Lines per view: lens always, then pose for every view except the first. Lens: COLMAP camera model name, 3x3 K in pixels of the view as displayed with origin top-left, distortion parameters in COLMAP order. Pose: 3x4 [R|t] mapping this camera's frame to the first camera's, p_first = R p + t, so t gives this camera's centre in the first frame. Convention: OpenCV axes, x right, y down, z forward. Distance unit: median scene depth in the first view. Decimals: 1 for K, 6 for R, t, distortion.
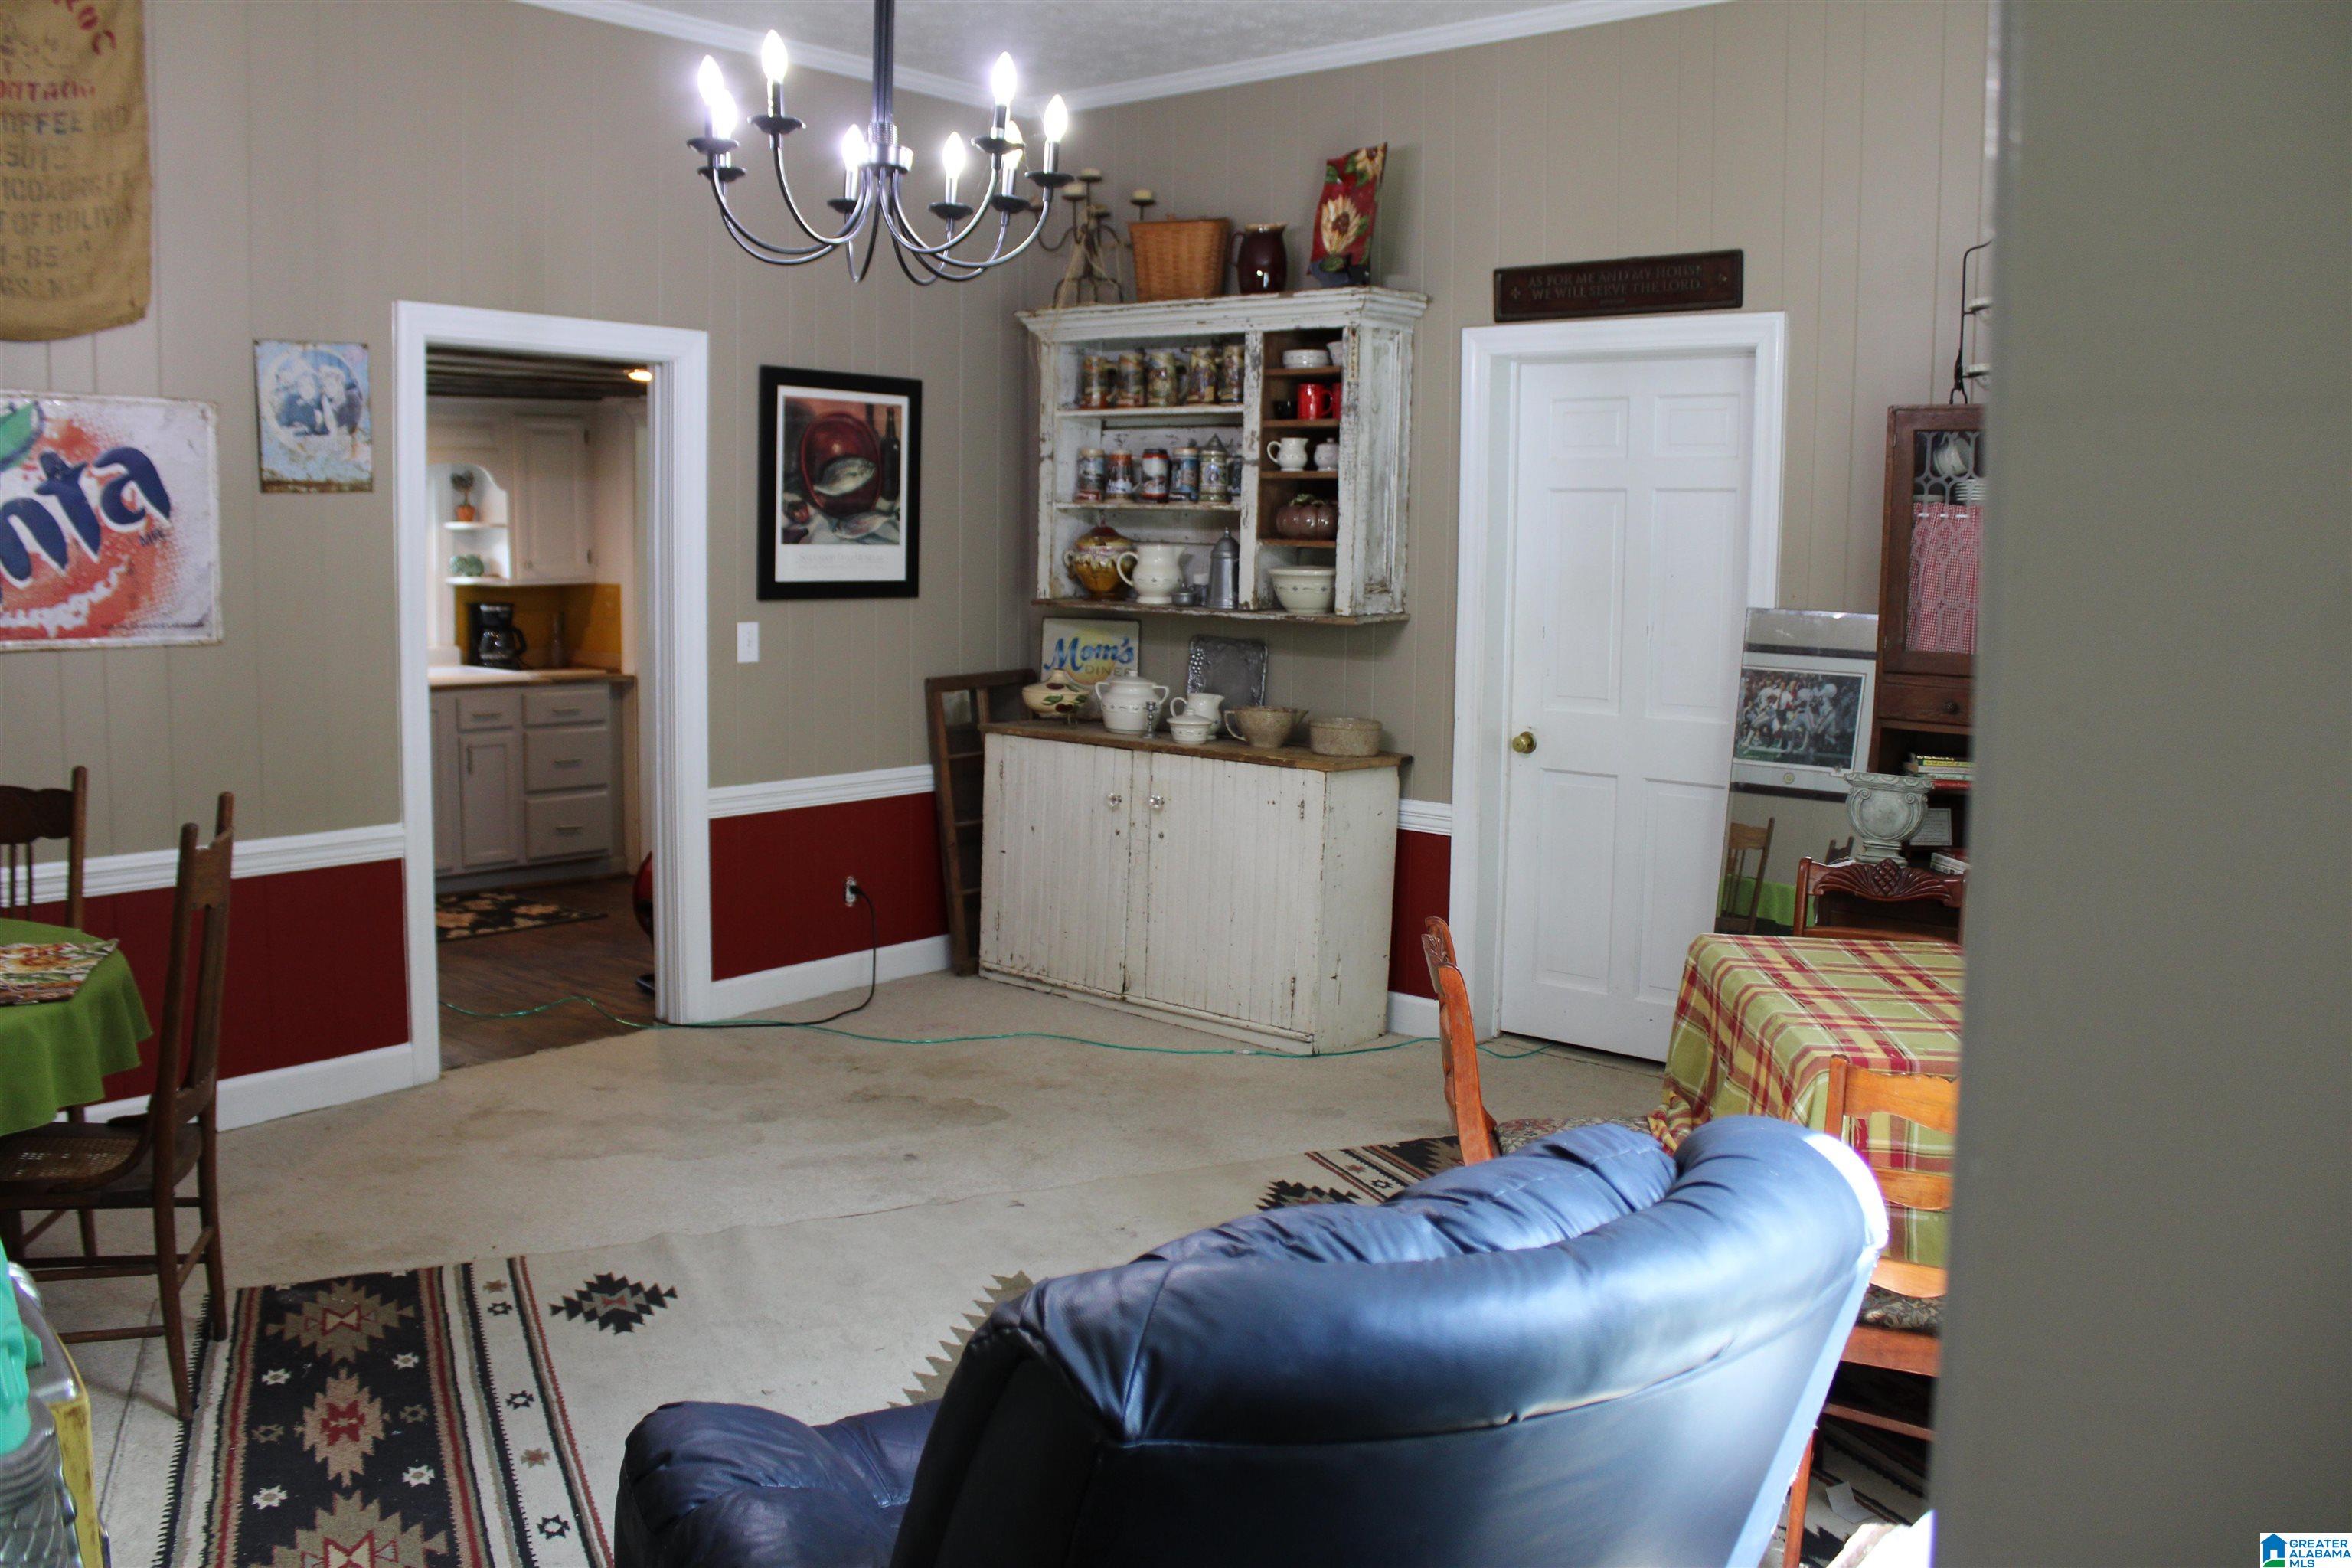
lens RADIAL K [[1956.0, 0, 1153.9], [0, 1956.0, 764.0], [0, 0, 1]] dist [-0.163930, 0.136627]
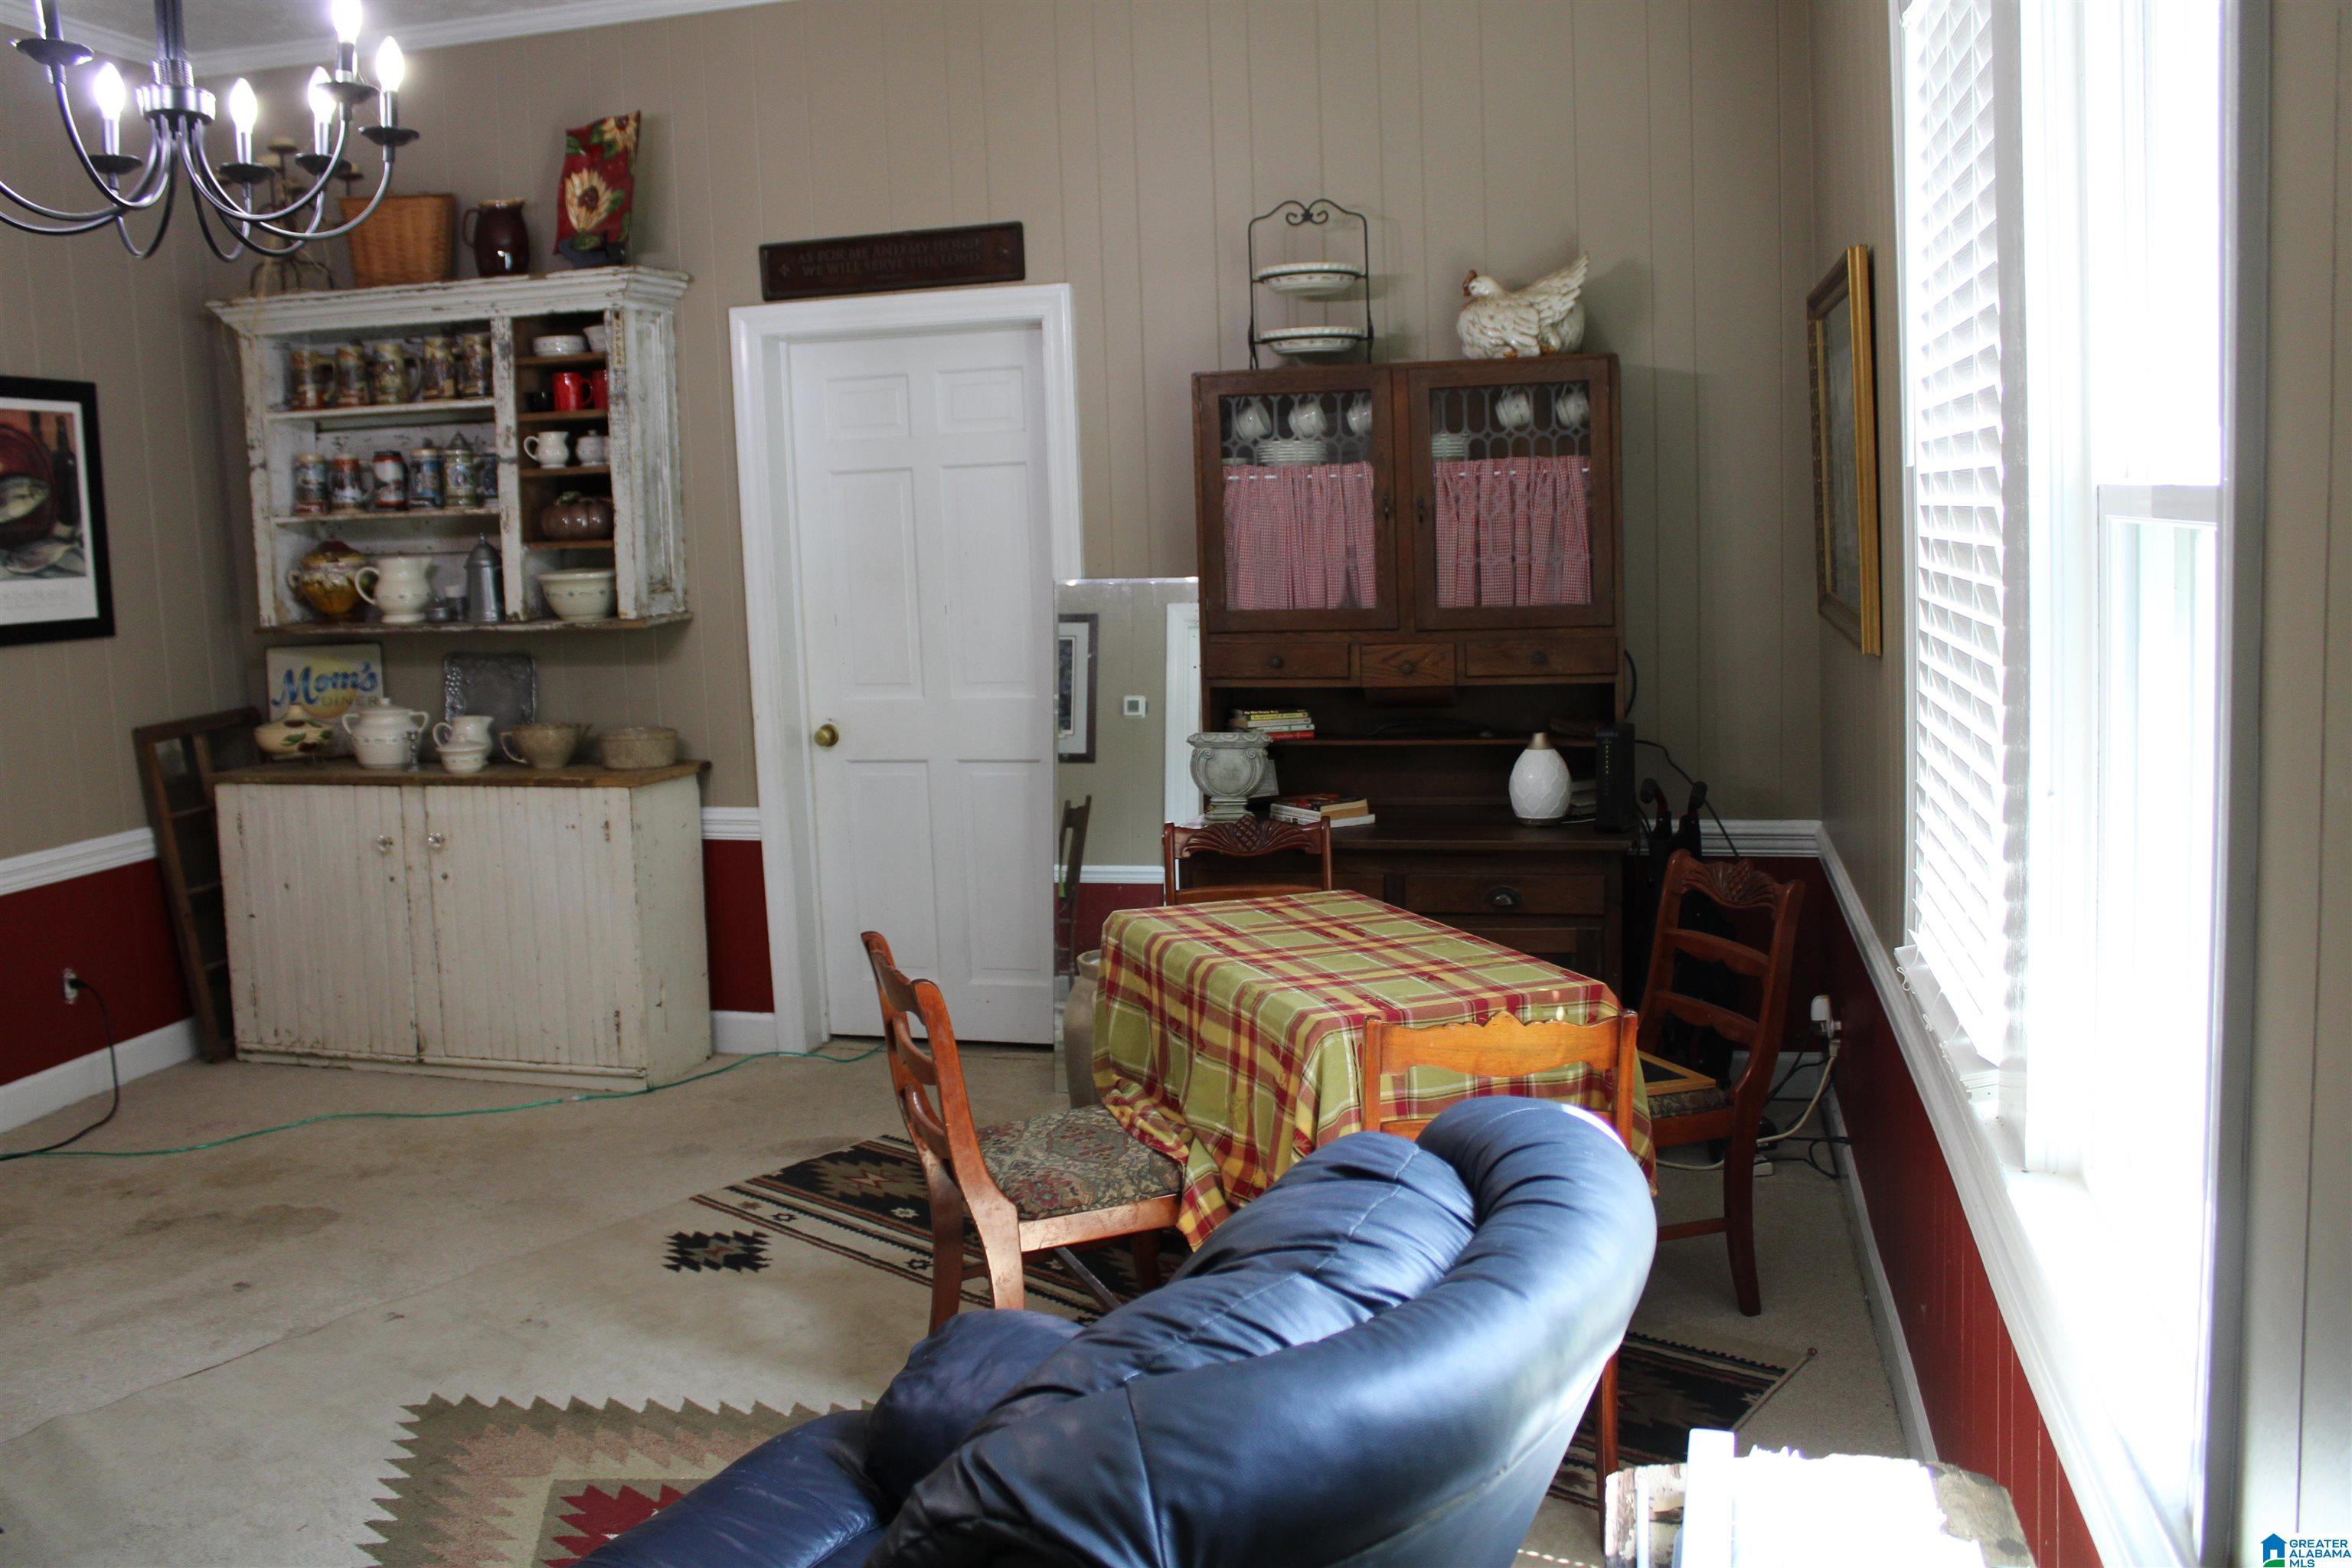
lens RADIAL K [[1956.0, 0, 1187.4], [0, 1956.0, 762.8], [0, 0, 1]] dist [-0.163930, 0.136627]
pose [[0.895107, -0.101236, 0.434206, -0.082860], [0.098010, 0.994737, 0.029881, -0.010612], [-0.434945, 0.015810, 0.900318, 0.062126]]
